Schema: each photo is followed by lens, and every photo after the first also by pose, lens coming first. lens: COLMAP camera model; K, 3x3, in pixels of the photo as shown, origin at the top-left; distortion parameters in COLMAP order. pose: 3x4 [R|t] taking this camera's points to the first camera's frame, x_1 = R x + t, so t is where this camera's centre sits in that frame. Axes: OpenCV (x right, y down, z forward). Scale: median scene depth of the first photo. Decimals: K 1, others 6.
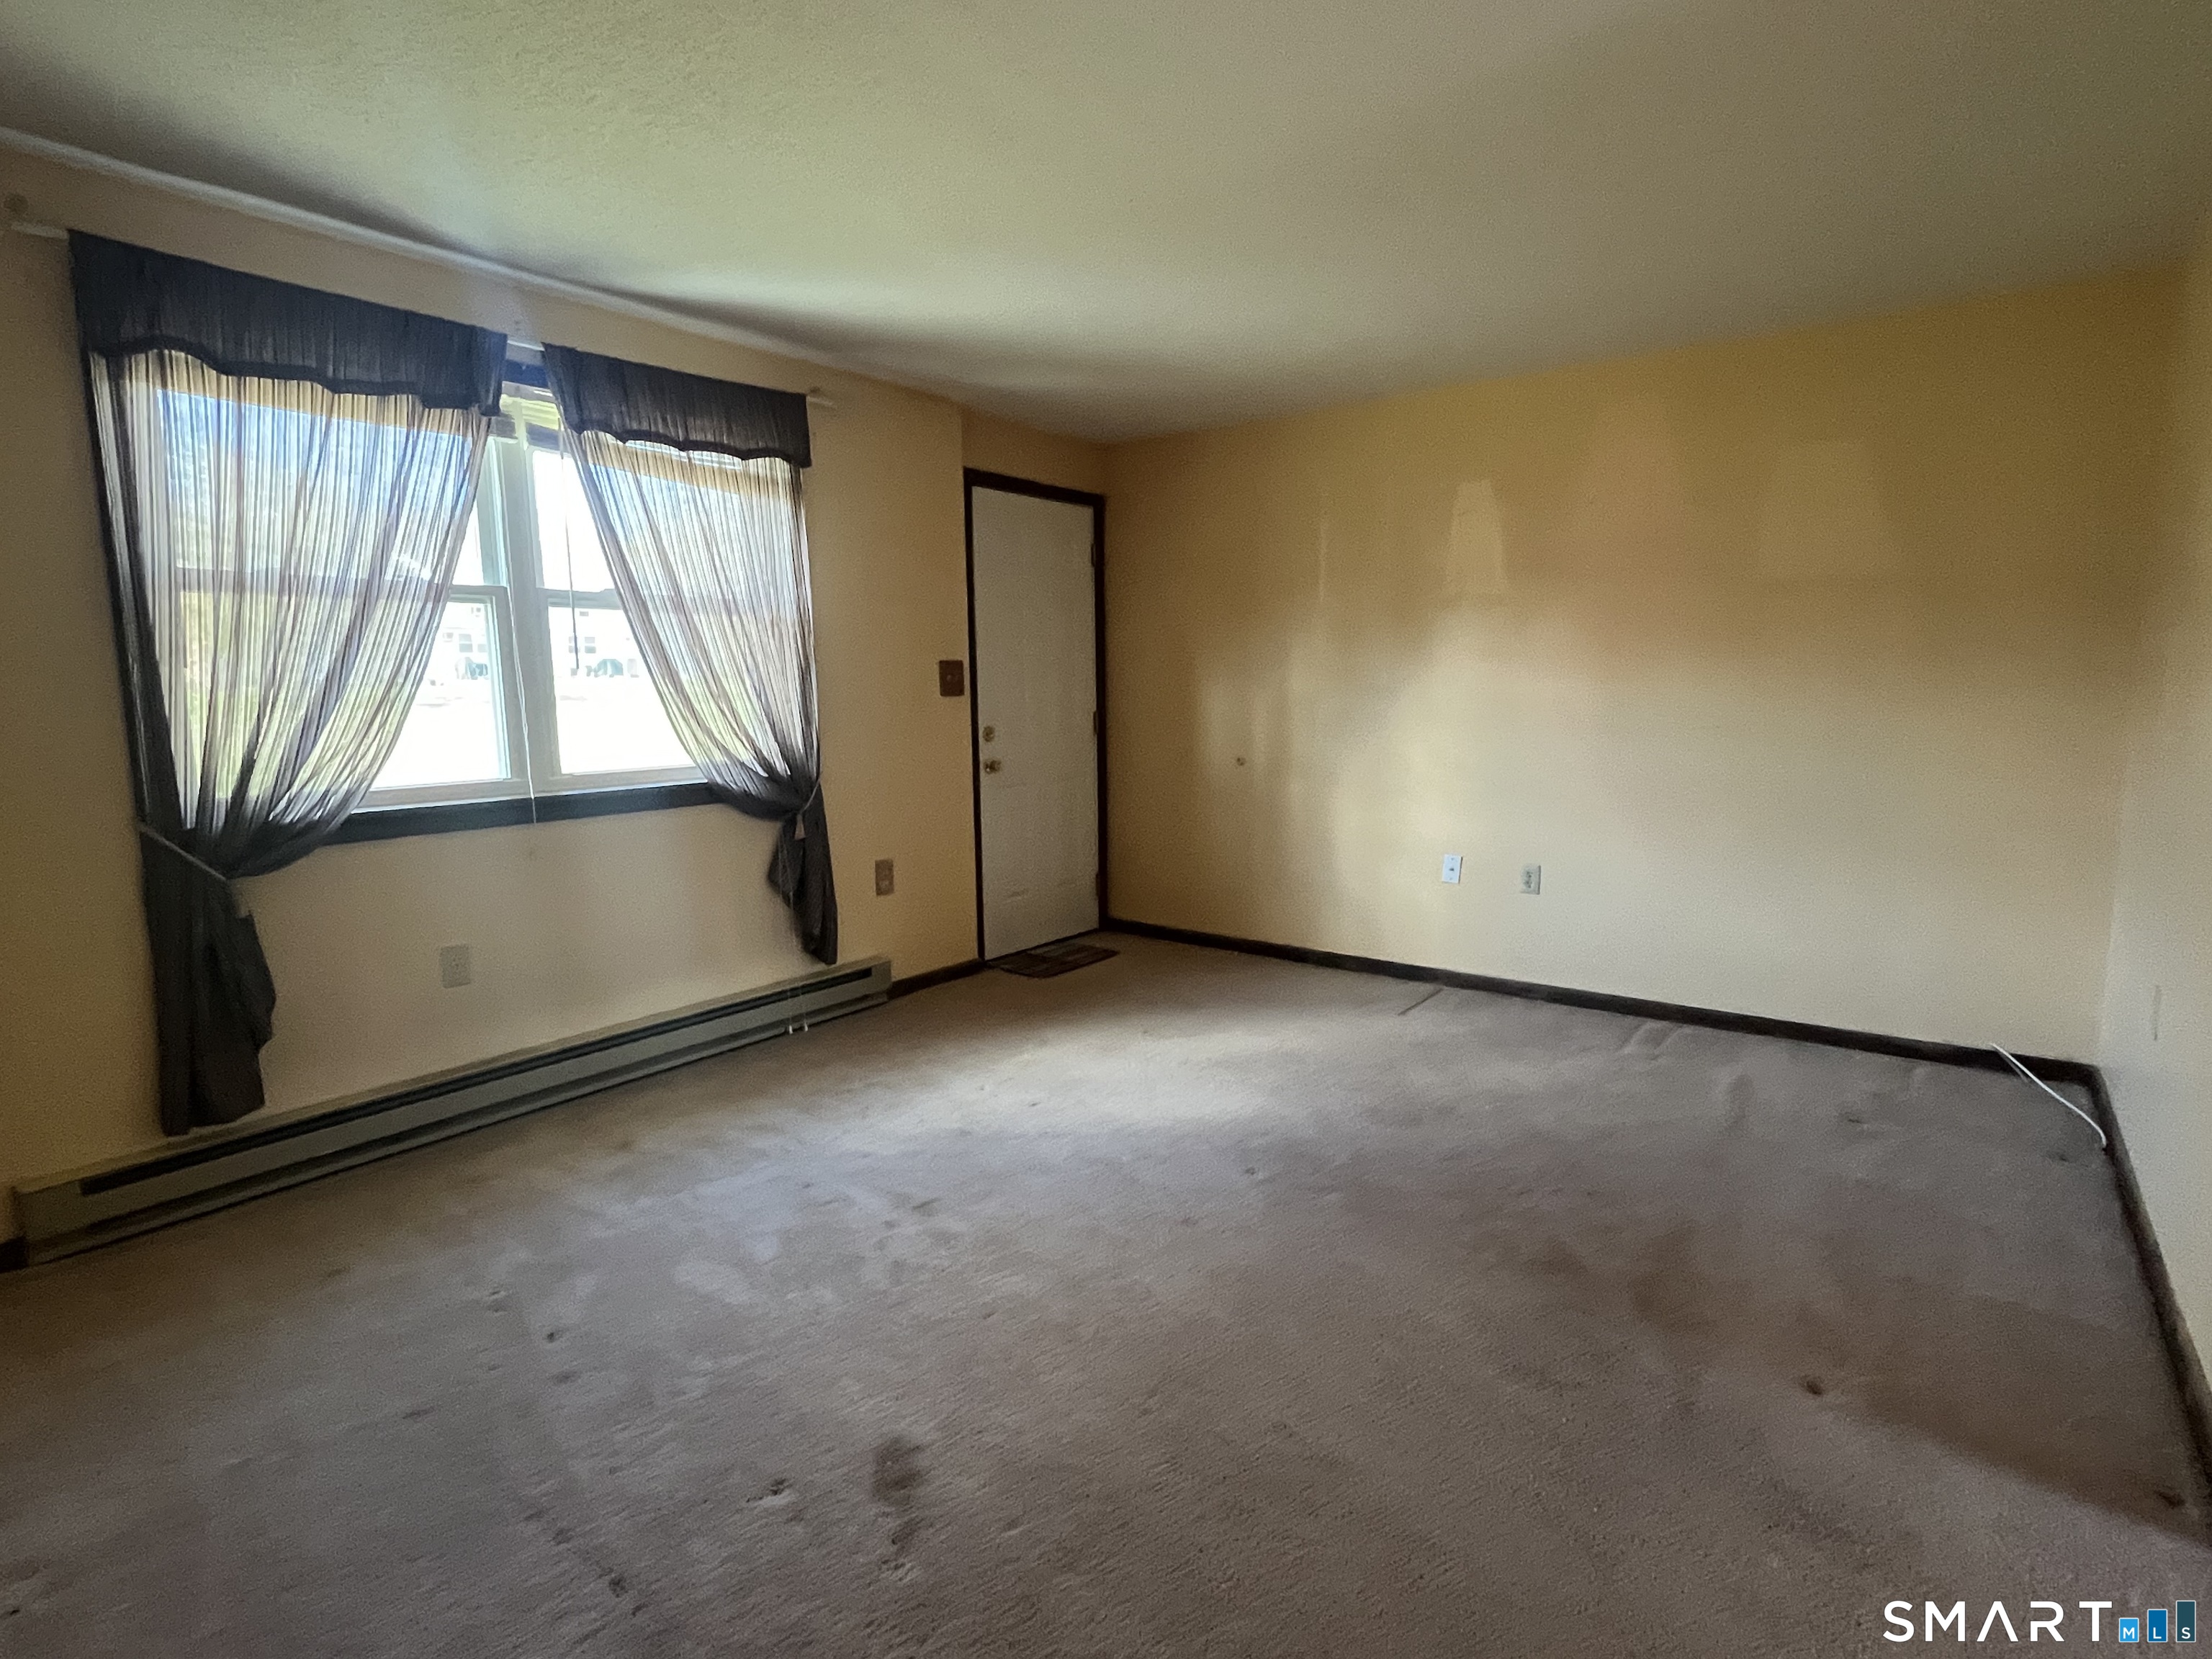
lens RADIAL K [[1133.6, 0, 1106.0], [0, 1133.6, 829.5], [0, 0, 1]] dist [-0.002554, 0.000007]
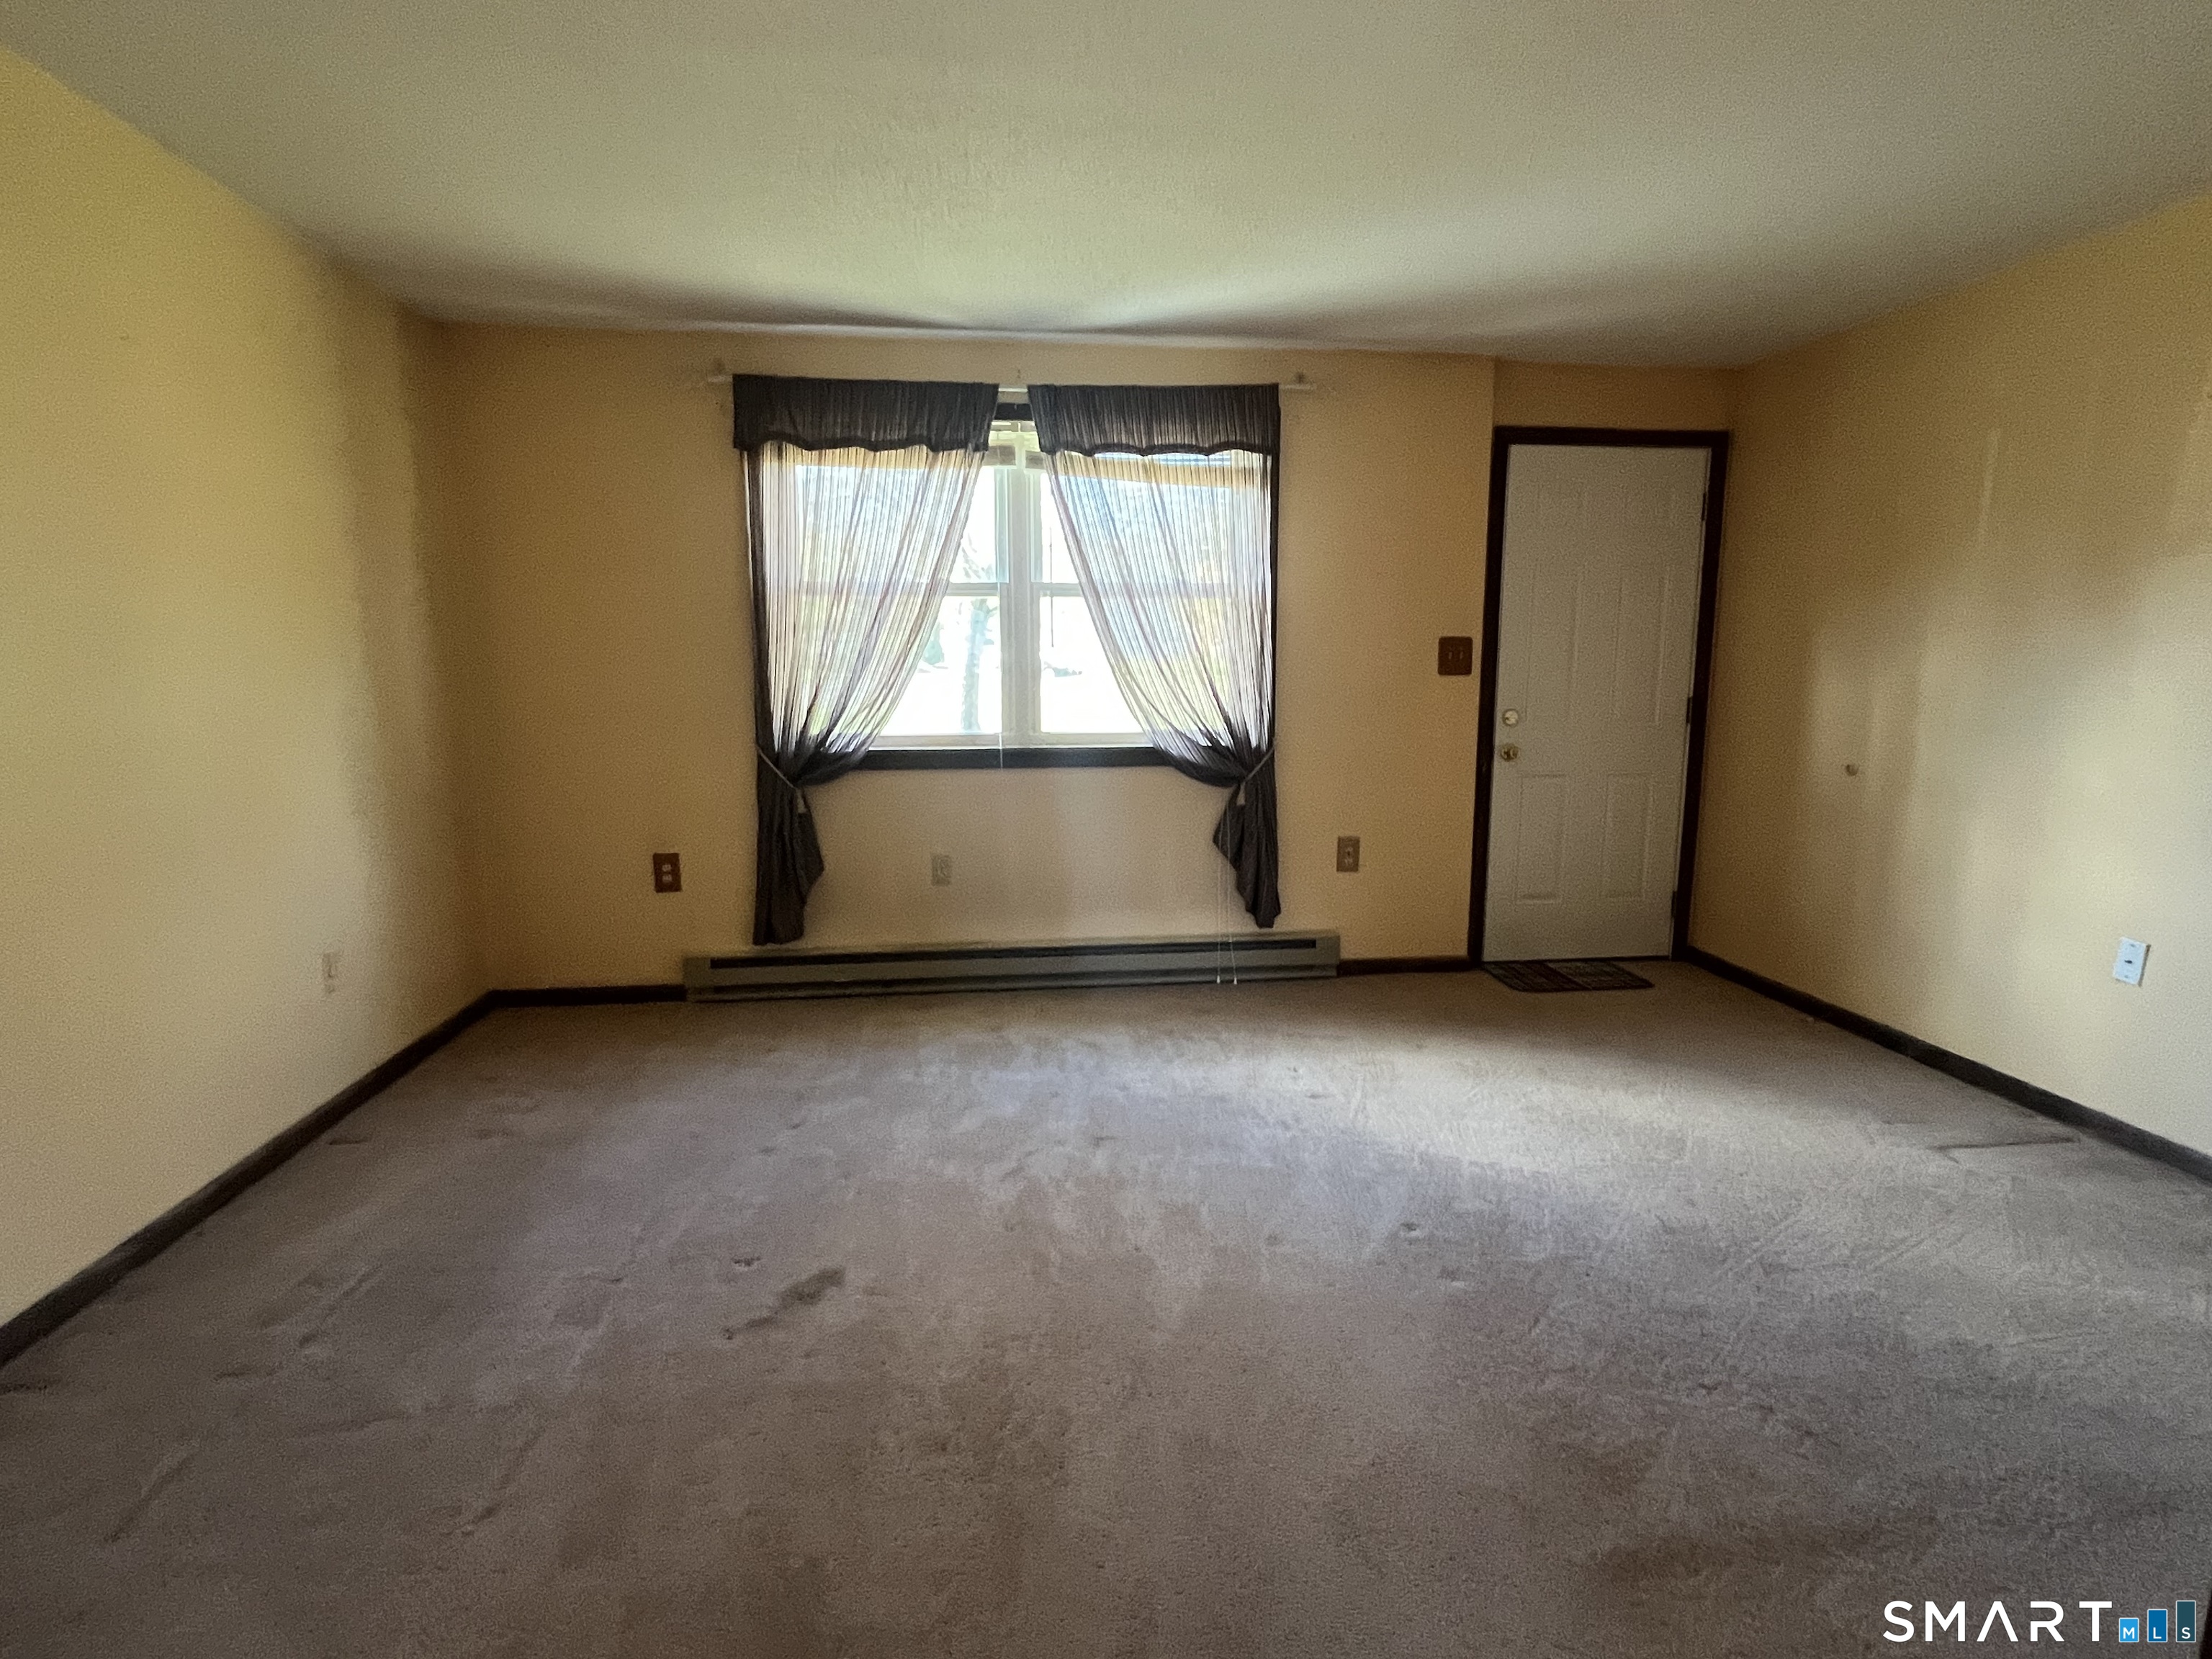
lens RADIAL K [[1135.3, 0, 1104.9], [0, 1135.3, 843.2], [0, 0, 1]] dist [-0.002186, 0.000007]
pose [[0.691823, 0.125570, -0.711065, 0.447529], [-0.099204, 0.991954, 0.078654, -0.031113], [0.715220, 0.016126, 0.698713, 0.170243]]
